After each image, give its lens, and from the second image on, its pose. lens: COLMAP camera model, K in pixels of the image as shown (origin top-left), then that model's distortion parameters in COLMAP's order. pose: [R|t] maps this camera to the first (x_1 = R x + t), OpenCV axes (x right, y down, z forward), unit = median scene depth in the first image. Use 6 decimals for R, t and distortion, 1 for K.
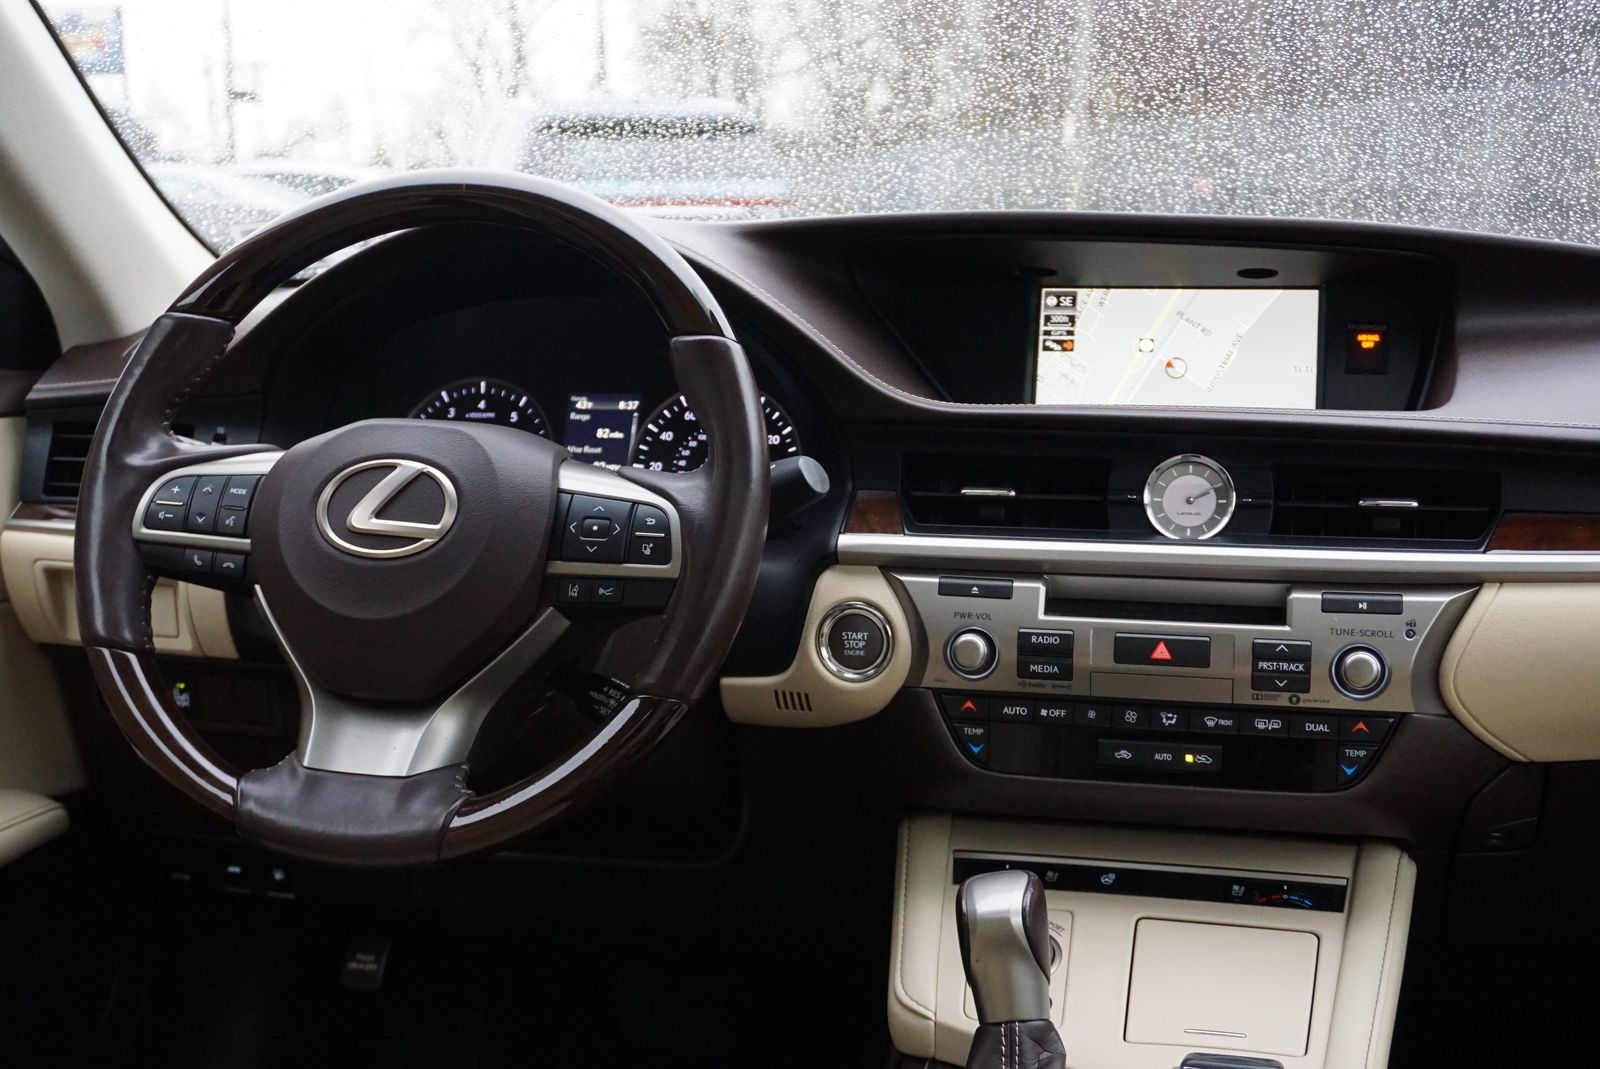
lens RADIAL K [[2047.0, 0, 800.0], [0, 2047.0, 534.5], [0, 0, 1]] dist [0.030747, 0.022834]
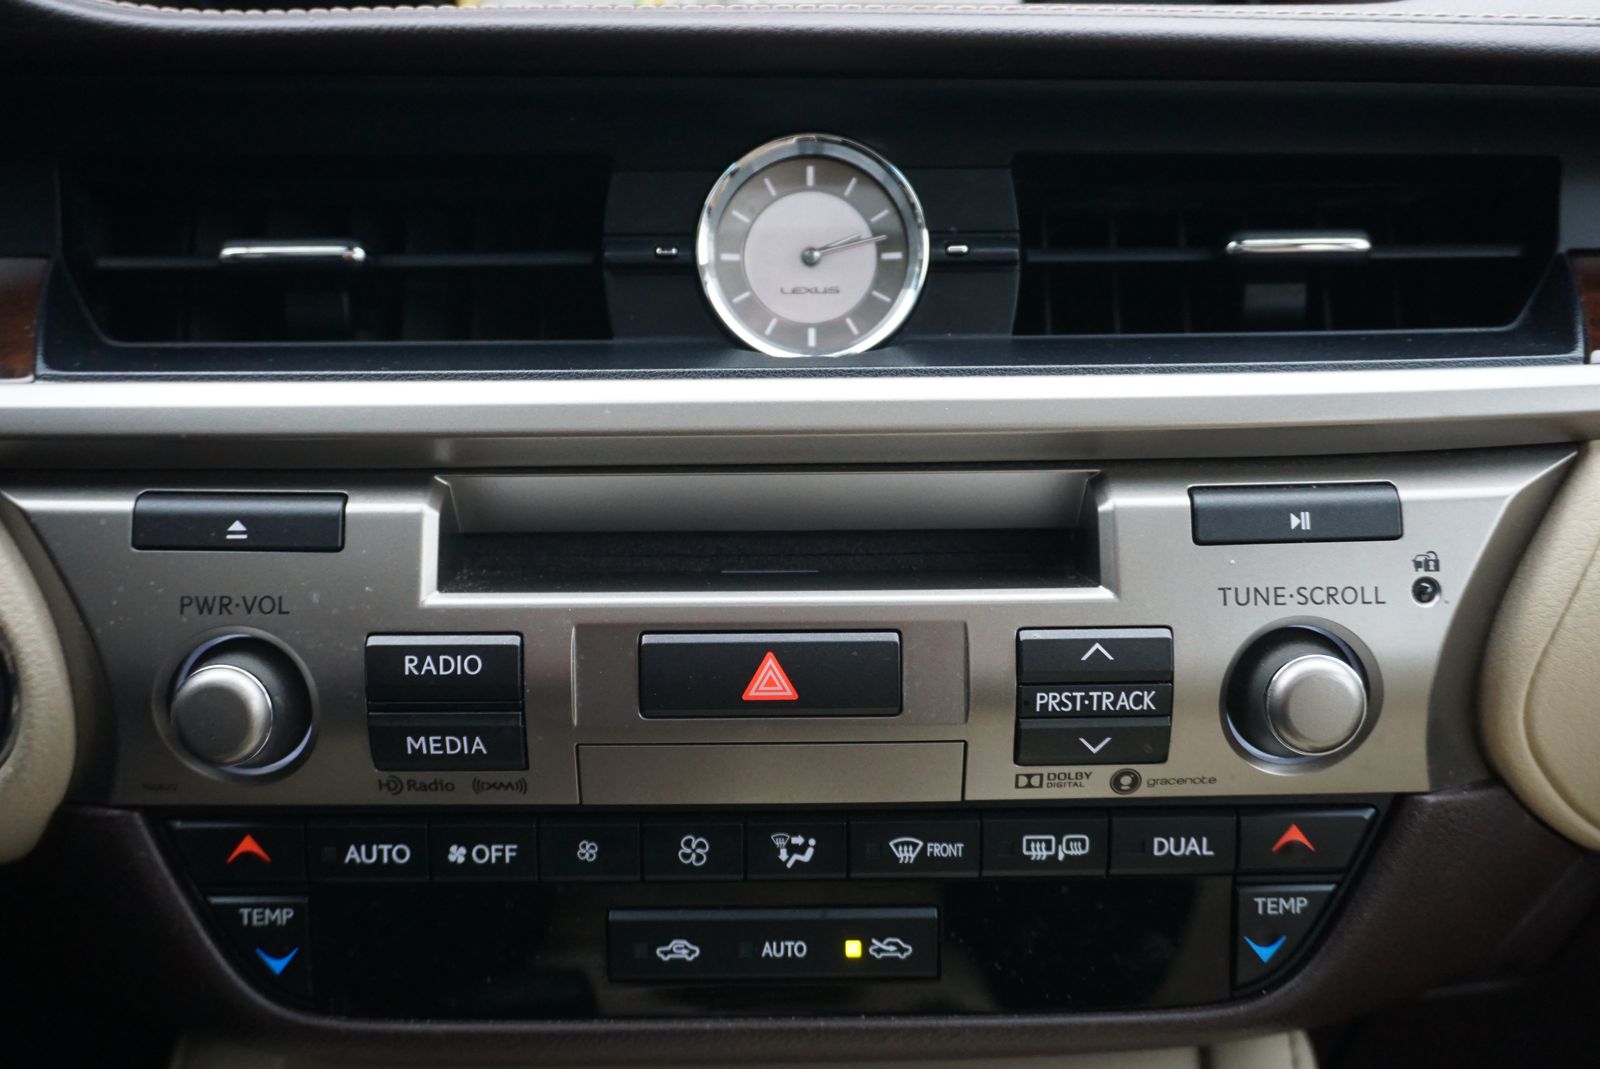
lens RADIAL K [[1618.1, 0, 795.9], [0, 1618.1, 516.0], [0, 0, 1]] dist [-0.011446, 0.003840]
pose [[0.970319, -0.069028, 0.231766, 0.115932], [0.042713, 0.992248, 0.116704, -0.003679], [-0.238025, -0.103341, 0.965746, 0.719856]]
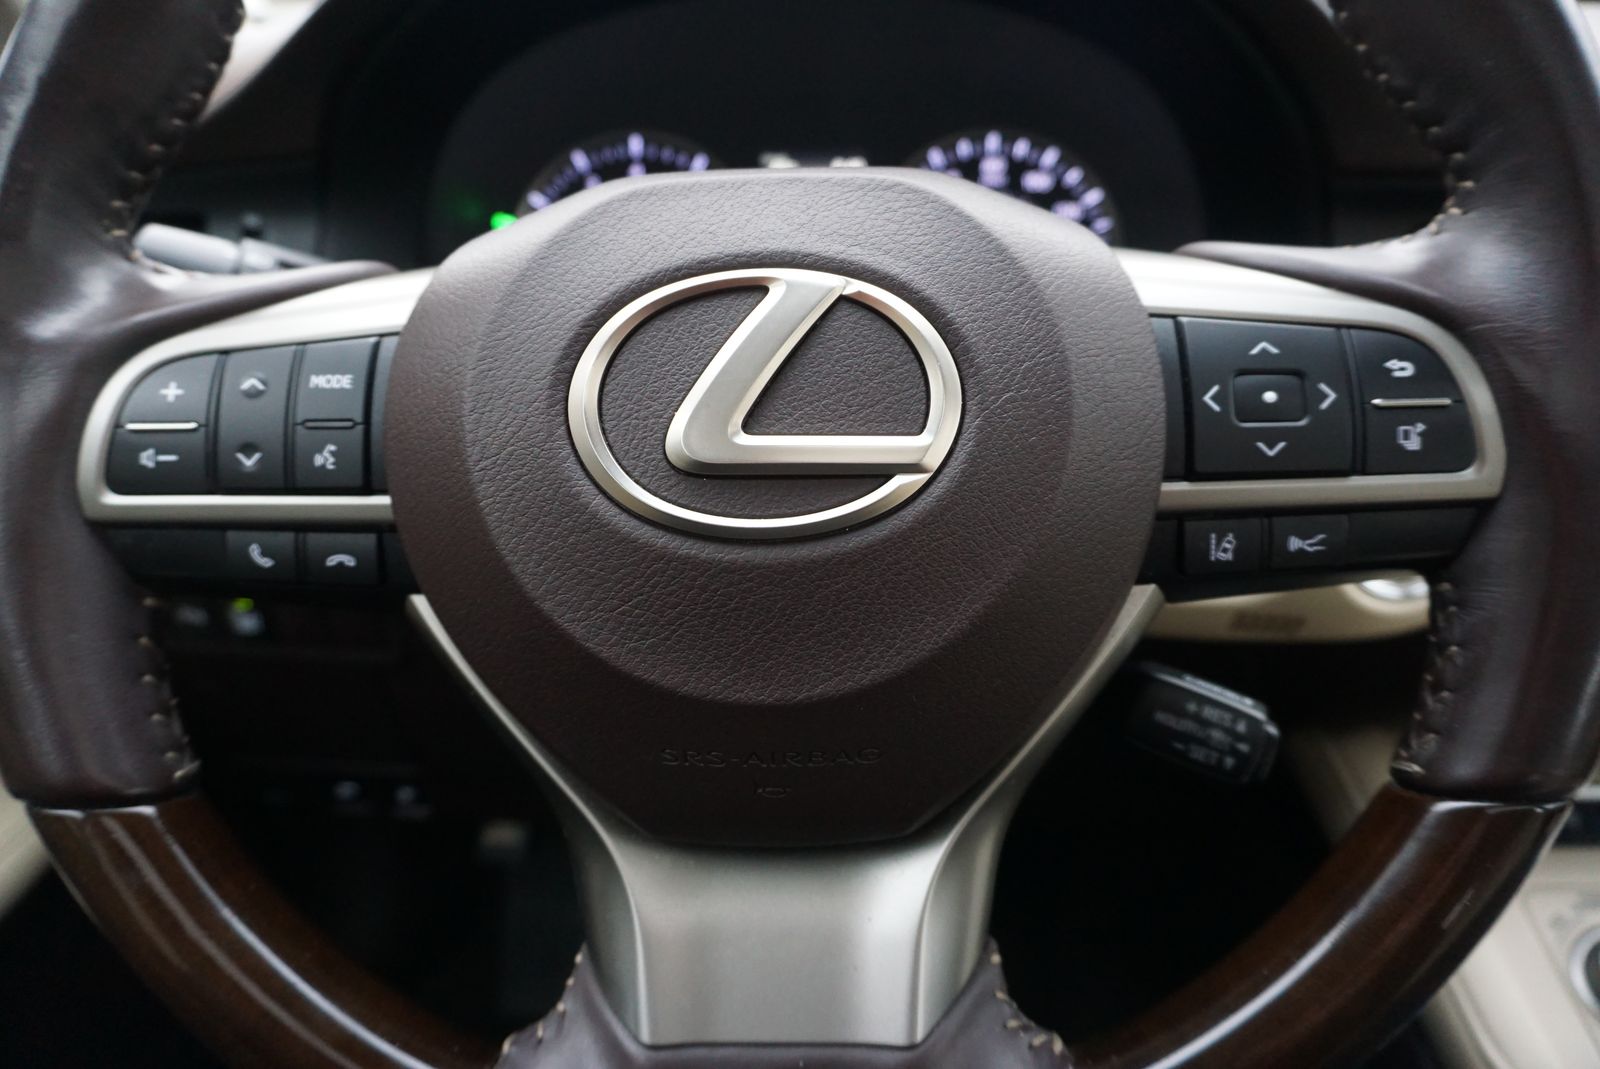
lens RADIAL K [[1064.3, 0, 800.0], [0, 1064.3, 534.5], [0, 0, 1]] dist [-0.026666, 0.001538]
pose [[0.974325, -0.129031, 0.184503, -0.219953], [0.085758, 0.970399, 0.225770, -0.030583], [-0.208172, -0.204151, 0.956549, 0.752597]]
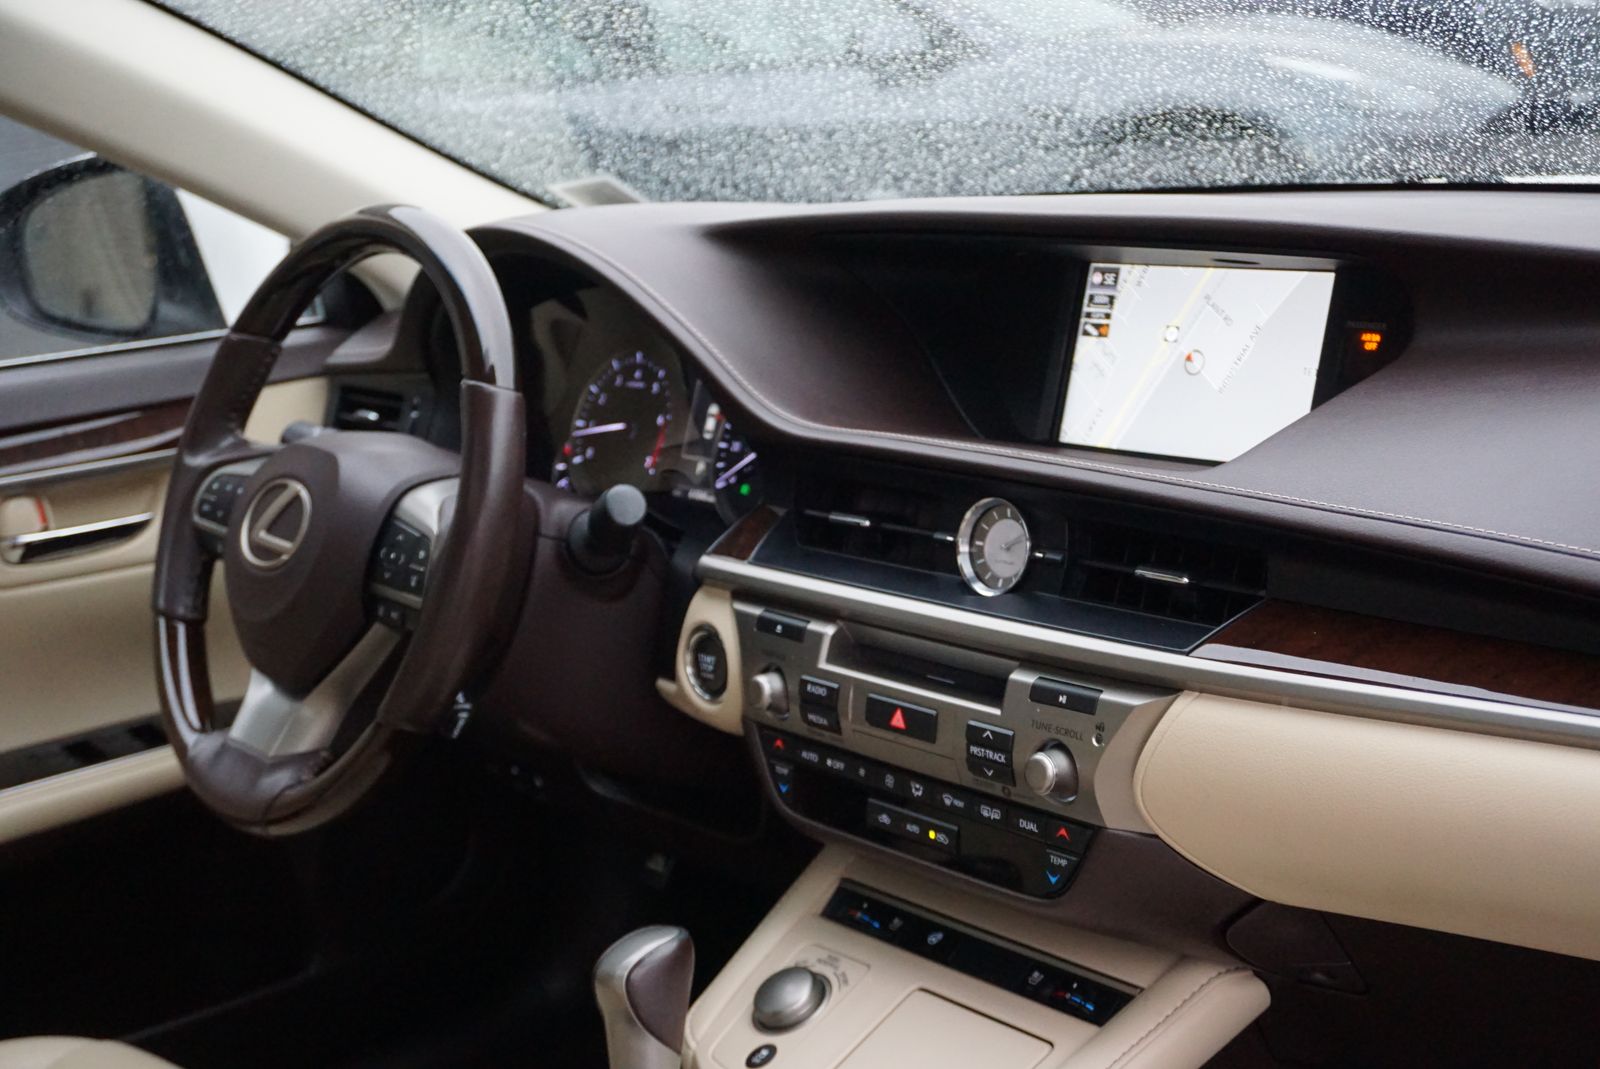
lens RADIAL K [[2132.1, 0, 800.0], [0, 2132.1, 534.5], [0, 0, 1]] dist [0.016183, 0.003428]
pose [[0.802670, 0.069866, -0.592318, 0.697490], [0.005110, 0.992273, 0.123967, -0.144064], [0.596402, -0.102531, 0.796111, 0.208778]]
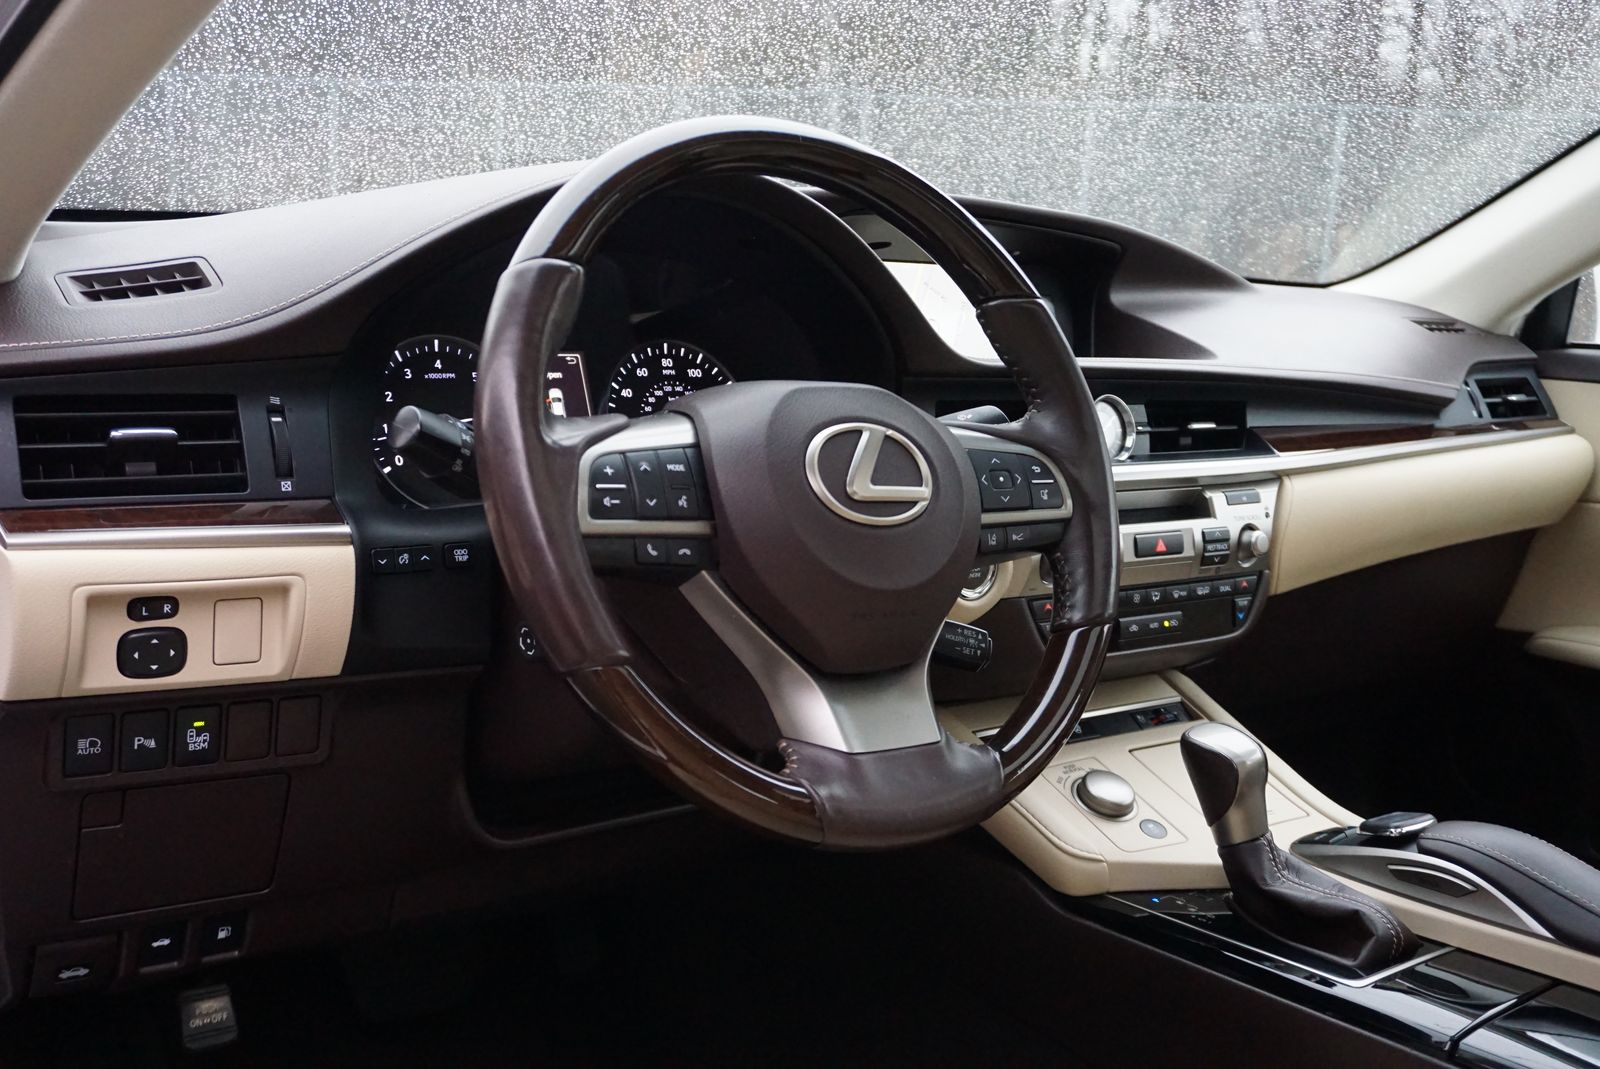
lens RADIAL K [[1618.1, 0, 795.9], [0, 1618.1, 516.0], [0, 0, 1]] dist [-0.011446, 0.003840]
pose [[0.637147, -0.085347, 0.766002, -0.754891], [0.055734, 0.996350, 0.064653, -0.041302], [-0.768724, 0.001498, 0.639578, 0.508955]]
